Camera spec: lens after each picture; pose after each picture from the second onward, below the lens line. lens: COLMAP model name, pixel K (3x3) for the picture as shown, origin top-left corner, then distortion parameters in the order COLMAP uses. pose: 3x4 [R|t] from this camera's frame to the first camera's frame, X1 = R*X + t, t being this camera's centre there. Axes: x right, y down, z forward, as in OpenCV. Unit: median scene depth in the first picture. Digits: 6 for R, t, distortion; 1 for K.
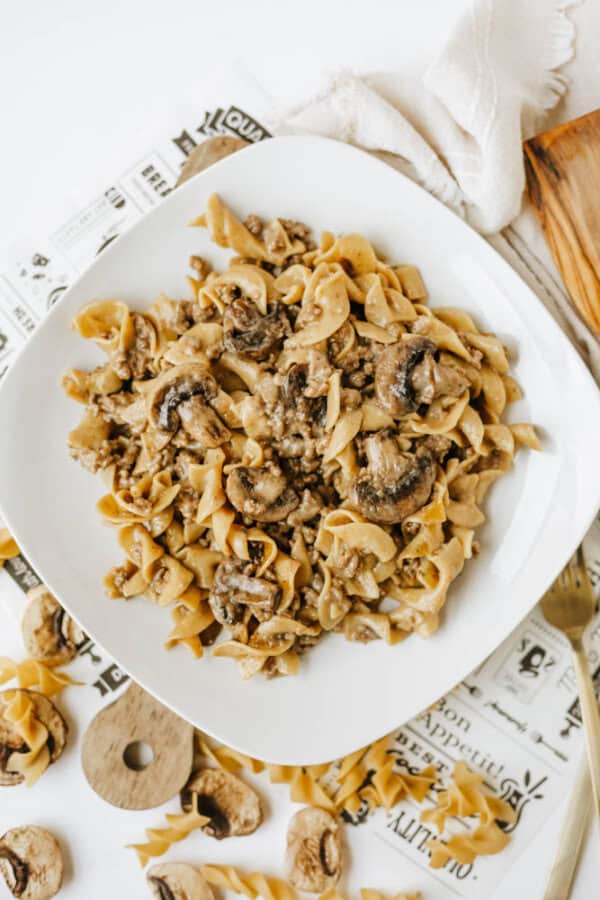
lens RADIAL K [[1340.6, 0, 306.6], [0, 1340.6, 453.6], [0, 0, 1]] dist [-0.141833, 0.000000]
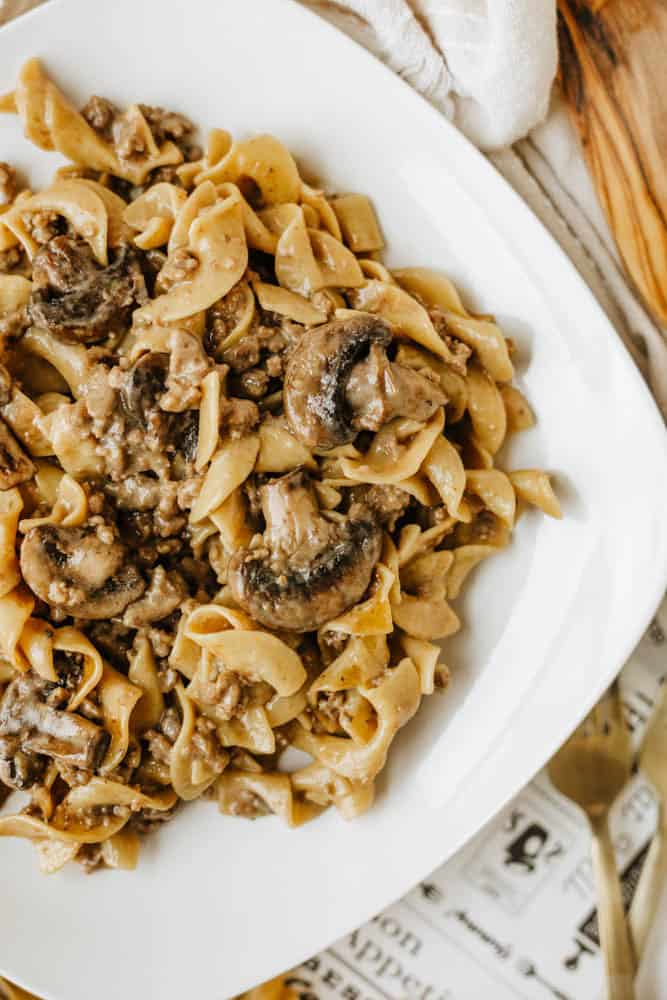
lens RADIAL K [[1489.6, 0, 328.8], [0, 1489.6, 502.9], [0, 0, 1]] dist [-0.141833, 0.000000]
pose [[0.998529, 0.047344, 0.026411, 0.053930], [-0.048545, 0.997721, 0.046861, -0.034137], [-0.024132, -0.048075, 0.998552, 0.336510]]
